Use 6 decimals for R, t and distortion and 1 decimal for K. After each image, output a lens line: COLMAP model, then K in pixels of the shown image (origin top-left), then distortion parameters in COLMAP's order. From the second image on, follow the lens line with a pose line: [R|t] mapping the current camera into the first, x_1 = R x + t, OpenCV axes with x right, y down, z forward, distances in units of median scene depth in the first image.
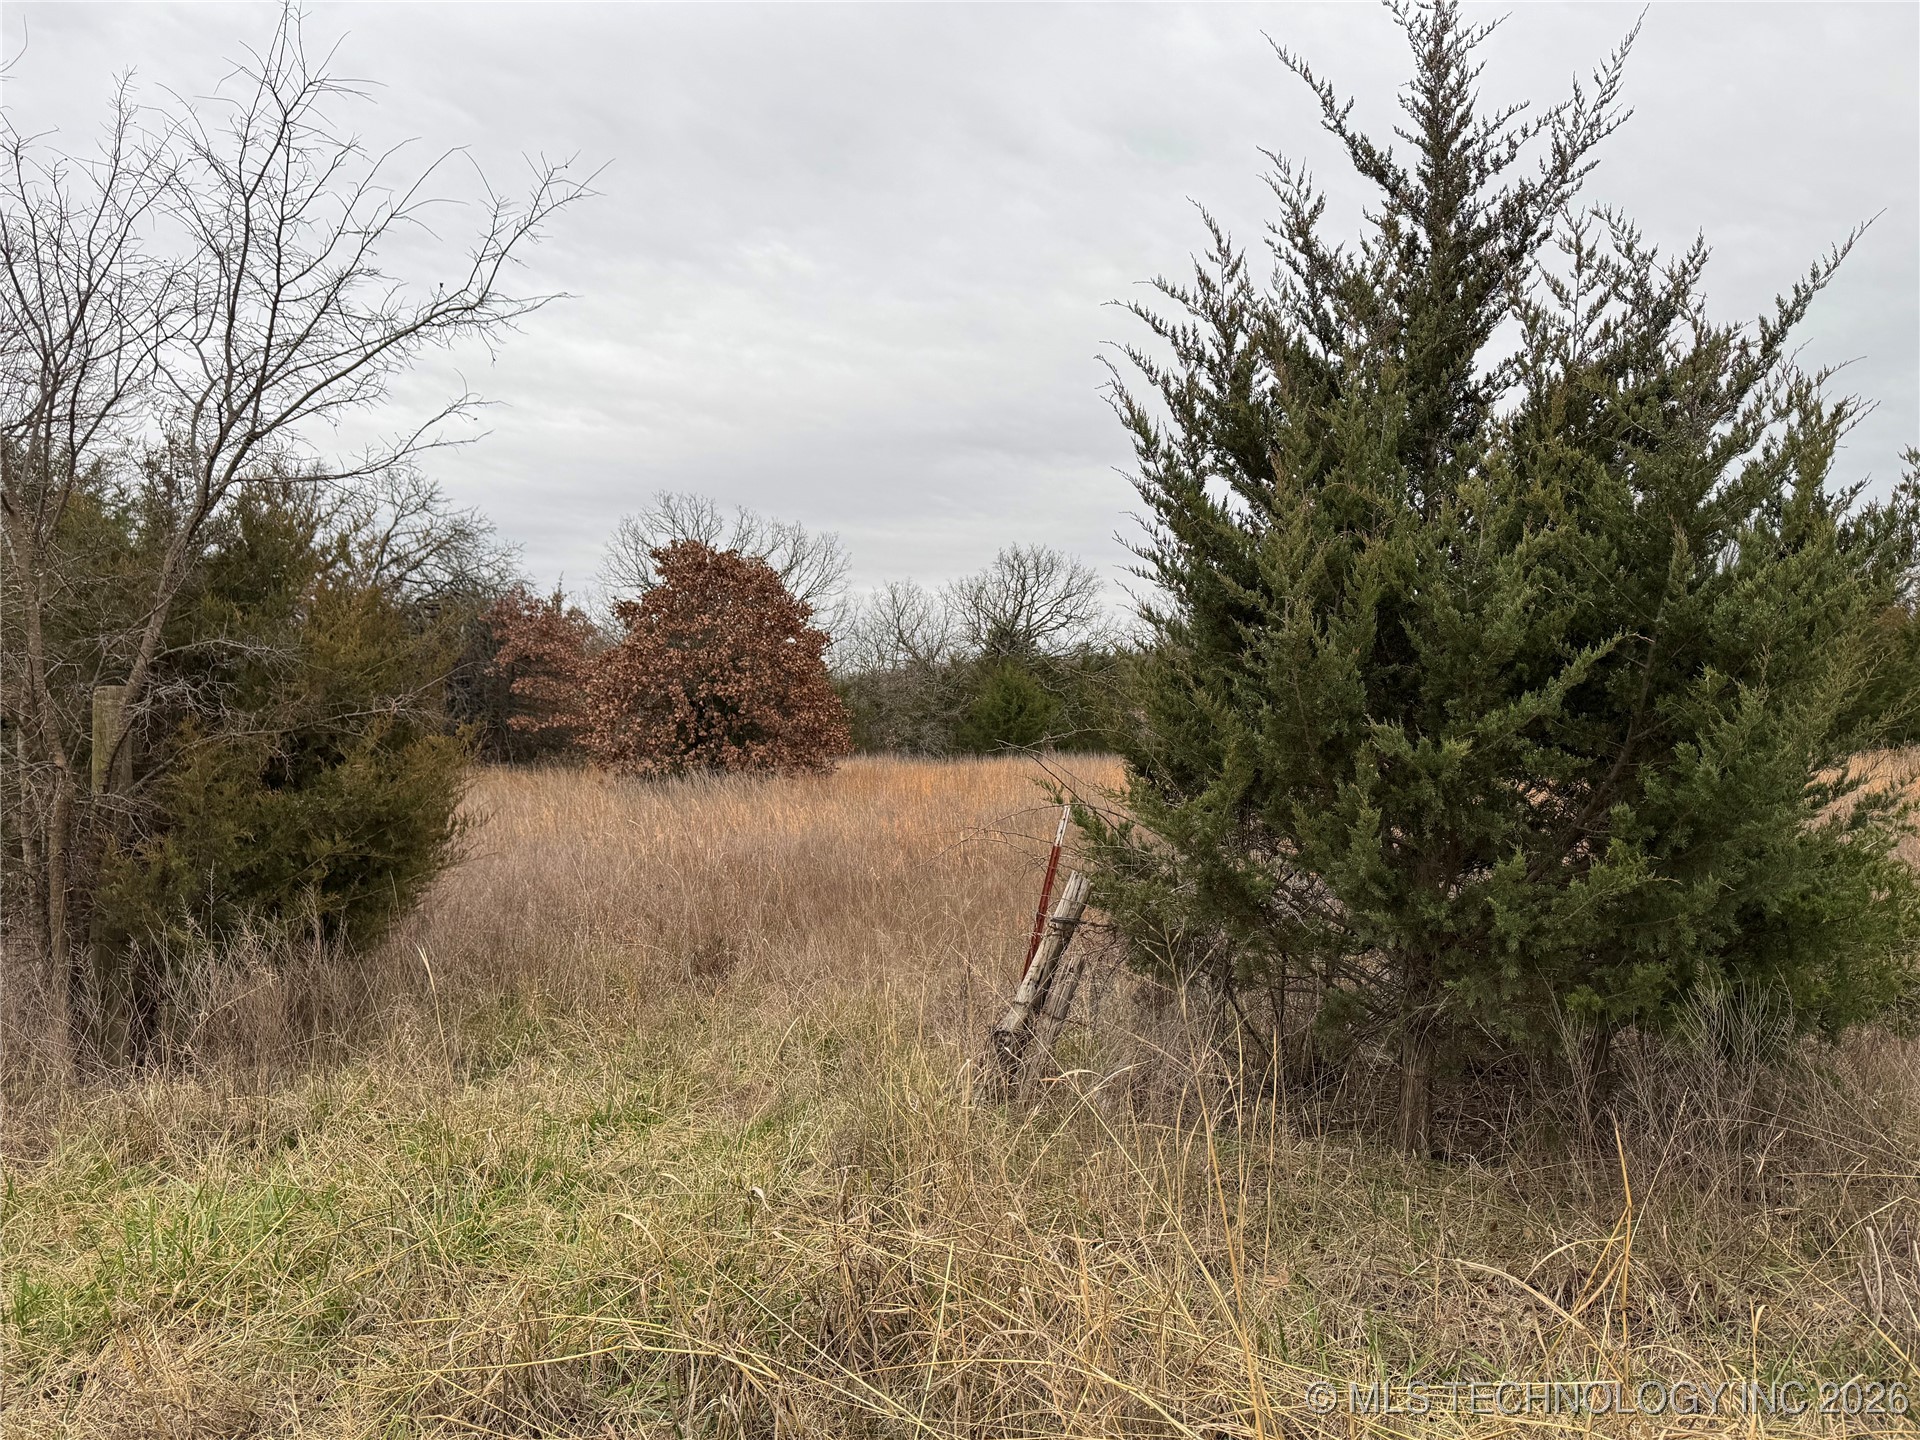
lens RADIAL K [[1361.9, 0, 954.7], [0, 1361.9, 738.5], [0, 0, 1]] dist [0.176309, -0.156544]
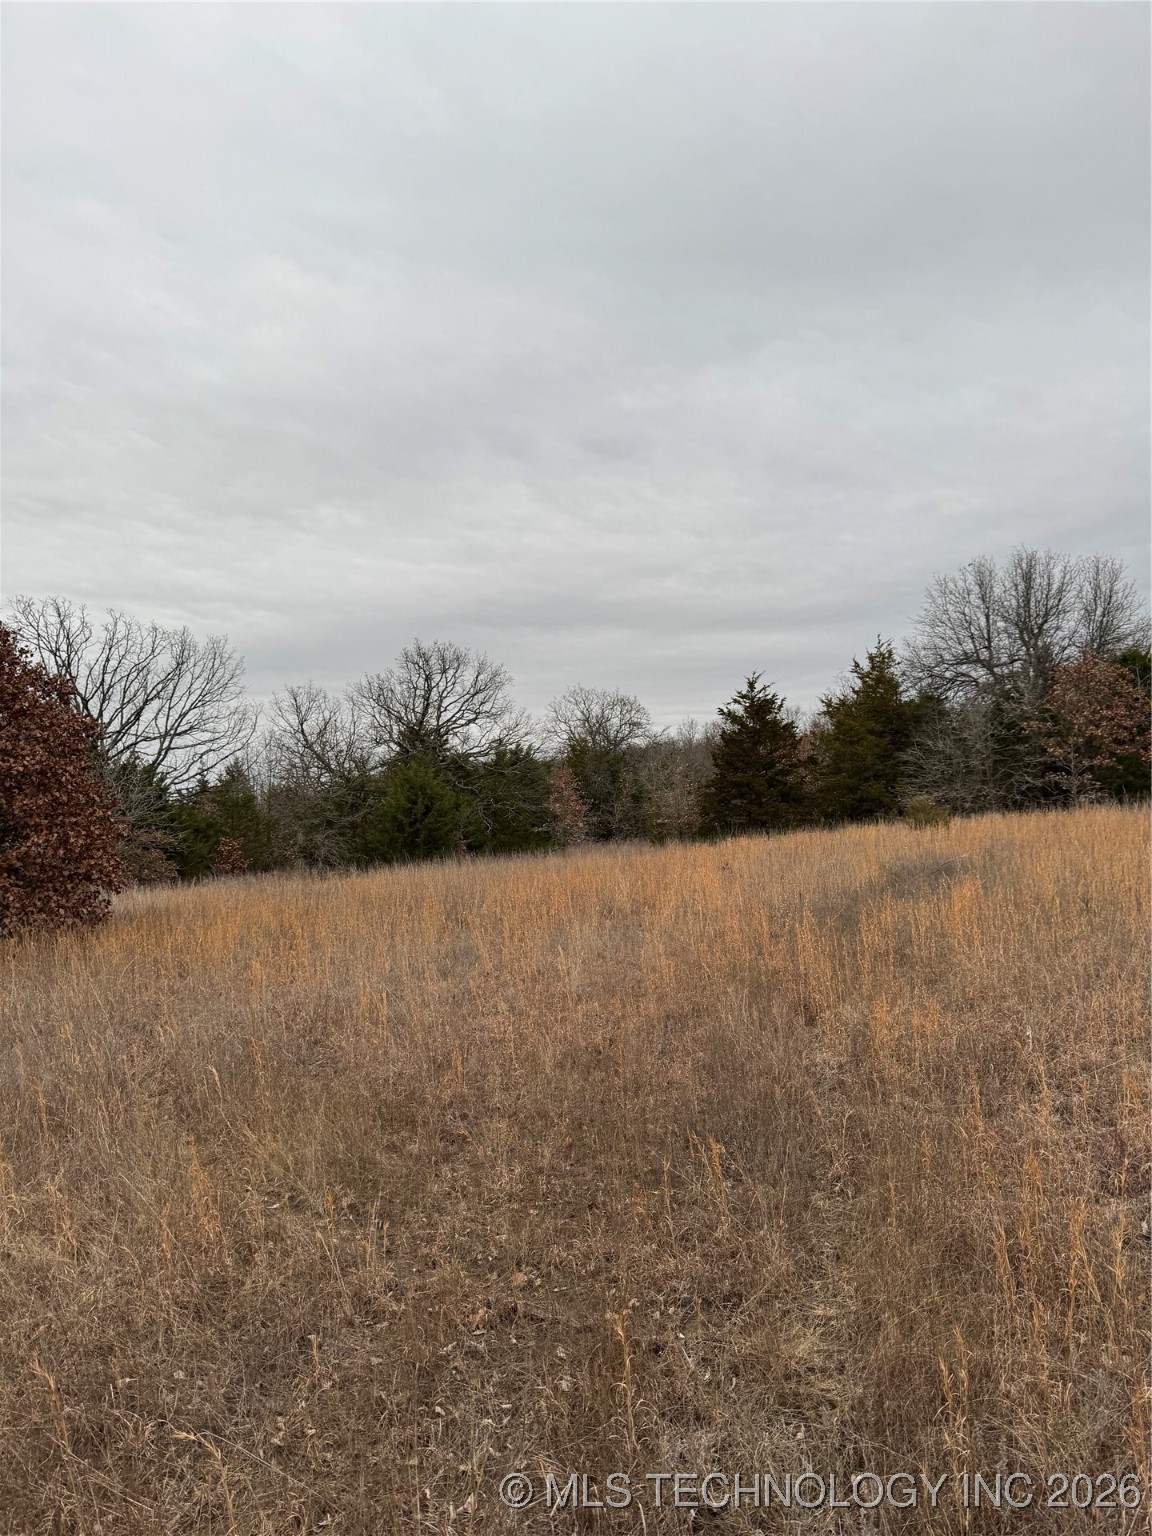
lens RADIAL K [[1089.5, 0, 576.0], [0, 1089.5, 768.0], [0, 0, 1]] dist [0.176309, -0.156544]
pose [[0.987731, -0.054013, 0.146527, 0.057477], [0.062516, 0.996579, -0.054056, -0.004242], [-0.143106, 0.062553, 0.987729, 0.348431]]
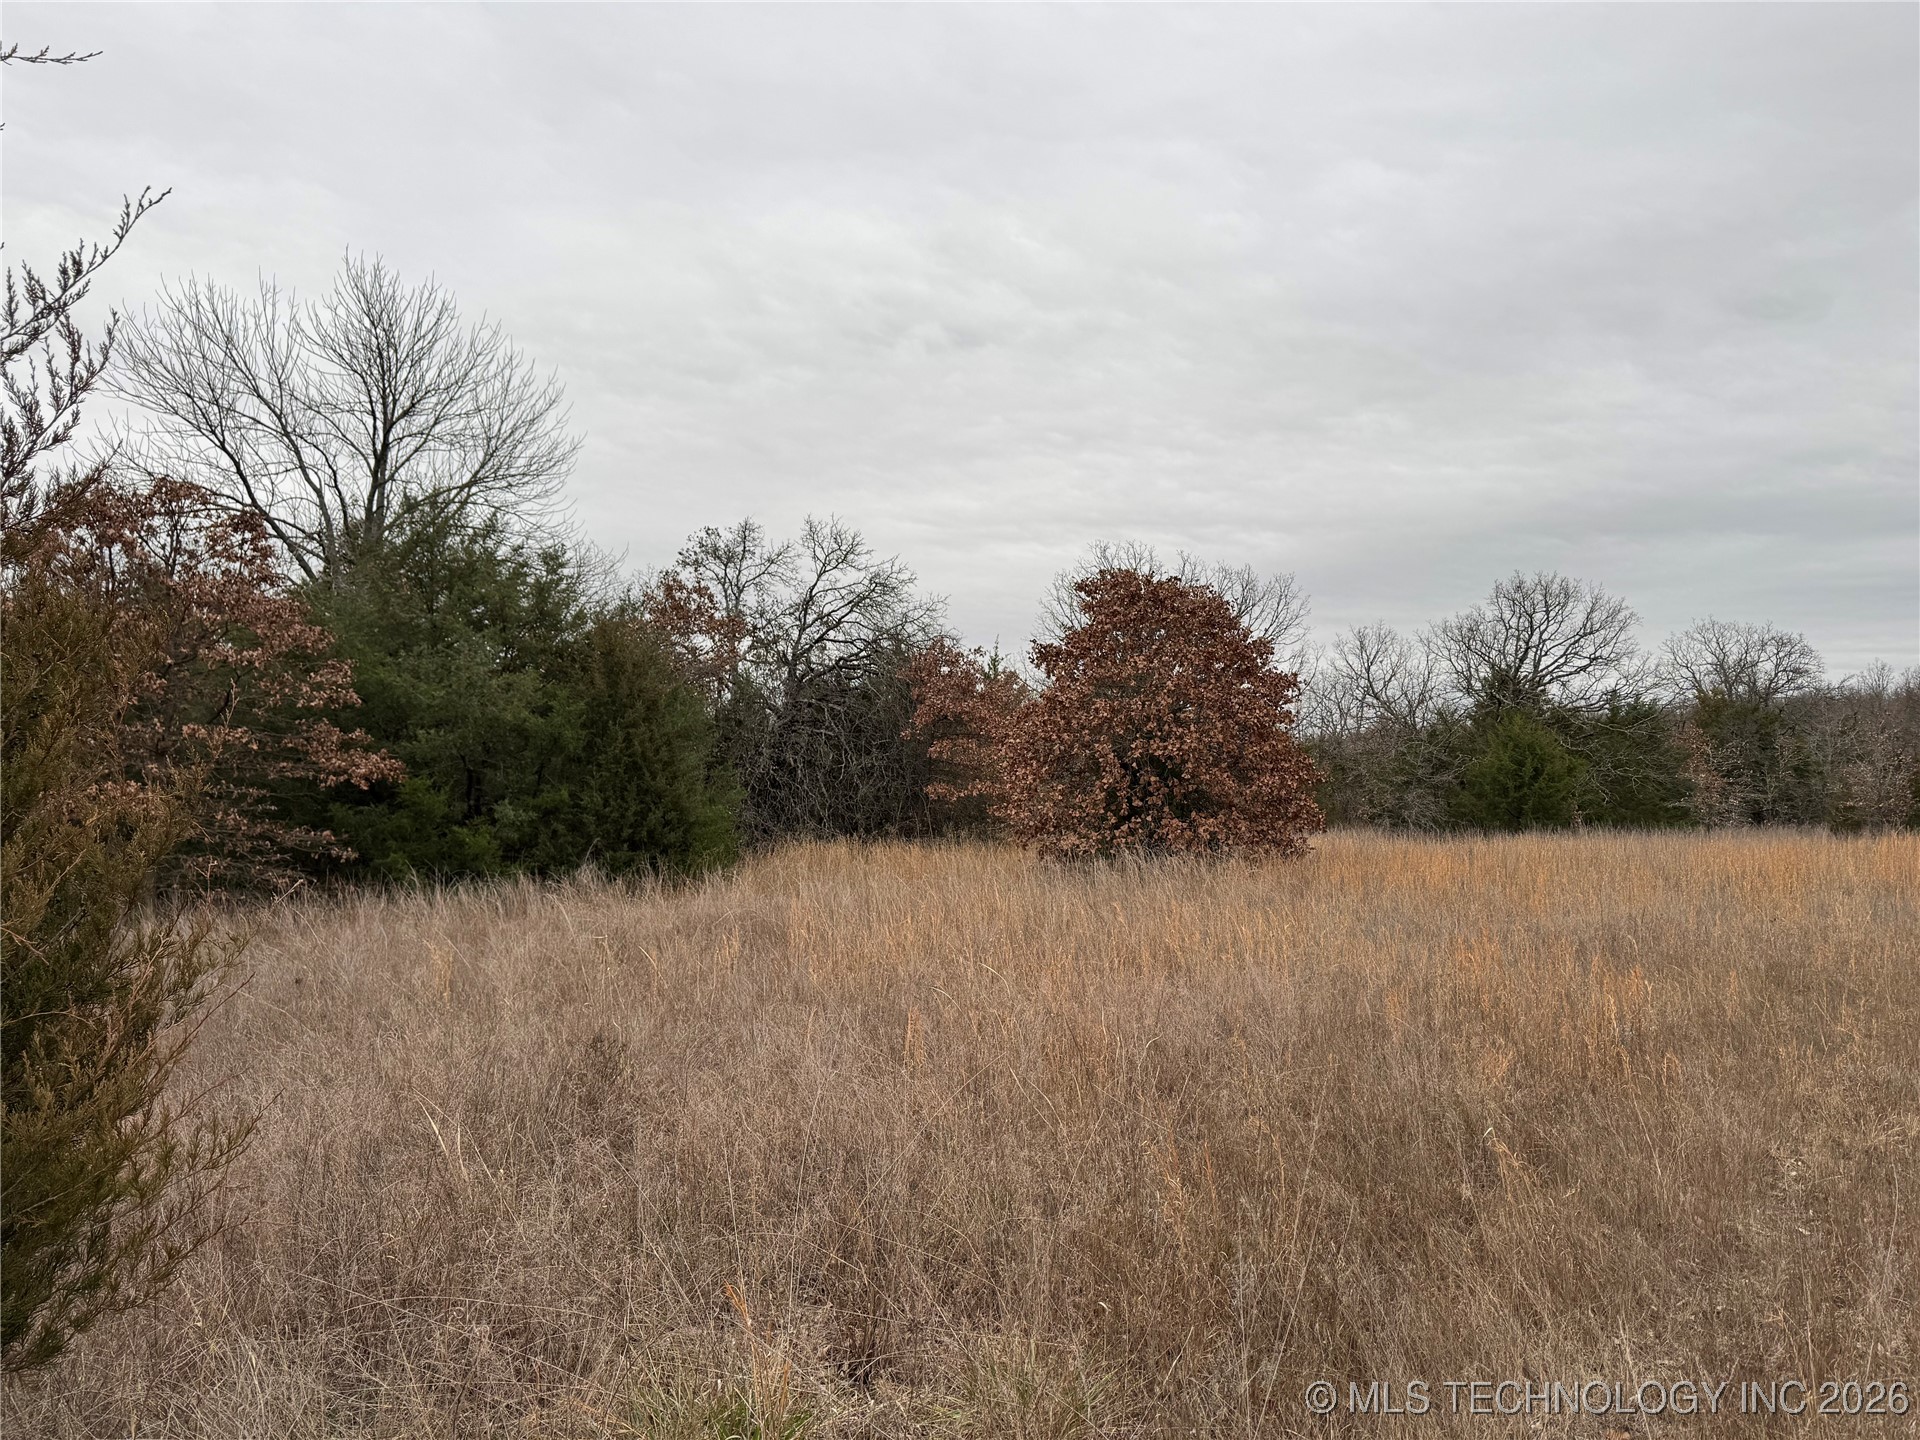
lens RADIAL K [[1345.1, 0, 907.1], [0, 1345.1, 714.5], [0, 0, 1]] dist [0.004501, -0.001896]
pose [[0.936370, -0.022666, -0.350281, -0.028447], [-0.001347, 0.997674, -0.068158, -0.001405], [0.351011, 0.064293, 0.934161, 0.183377]]
